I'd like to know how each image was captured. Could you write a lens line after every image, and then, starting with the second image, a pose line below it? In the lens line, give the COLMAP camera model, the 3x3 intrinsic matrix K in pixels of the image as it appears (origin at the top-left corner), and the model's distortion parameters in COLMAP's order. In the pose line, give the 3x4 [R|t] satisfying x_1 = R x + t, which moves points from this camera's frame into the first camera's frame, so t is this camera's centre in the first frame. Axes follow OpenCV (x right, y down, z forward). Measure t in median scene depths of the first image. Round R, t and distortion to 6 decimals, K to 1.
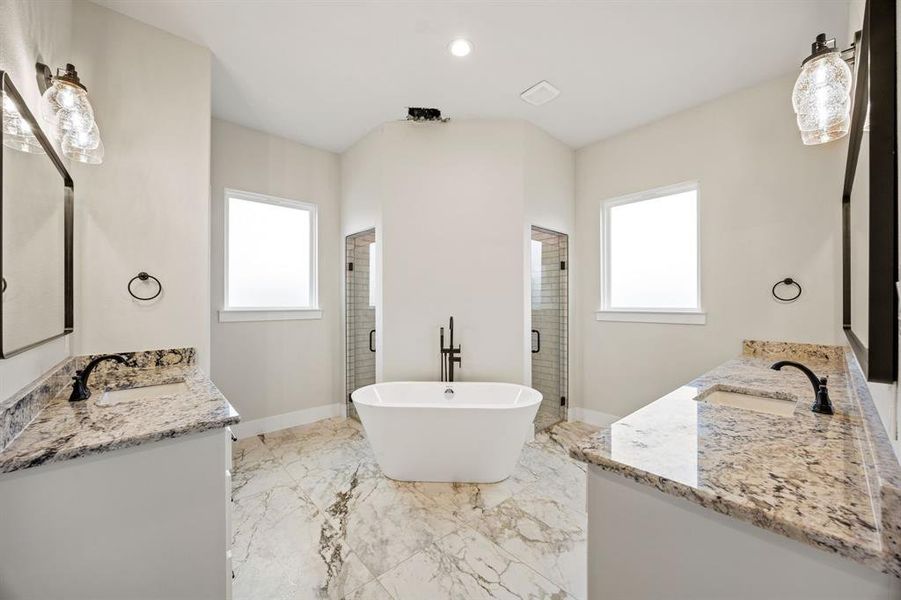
lens RADIAL K [[339.3, 0, 449.7], [0, 339.3, 301.2], [0, 0, 1]] dist [-0.001656, -0.000007]
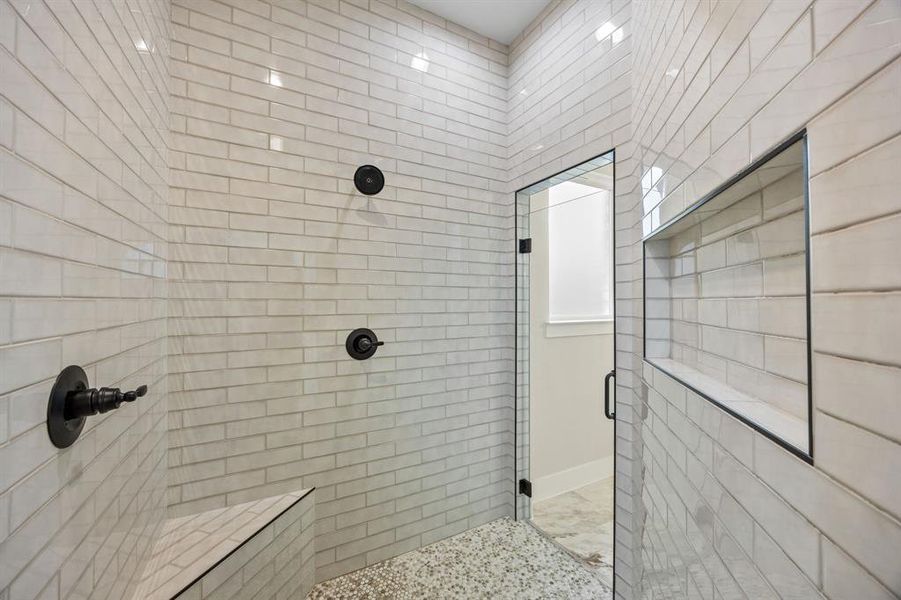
lens RADIAL K [[339.3, 0, 449.0], [0, 339.3, 299.7], [0, 0, 1]] dist [-0.001656, -0.000007]
pose [[0.237621, 0.009994, 0.971307, -0.455418], [-0.003121, 0.999950, -0.009525, -0.018168], [-0.971353, -0.000768, 0.237640, 1.846504]]
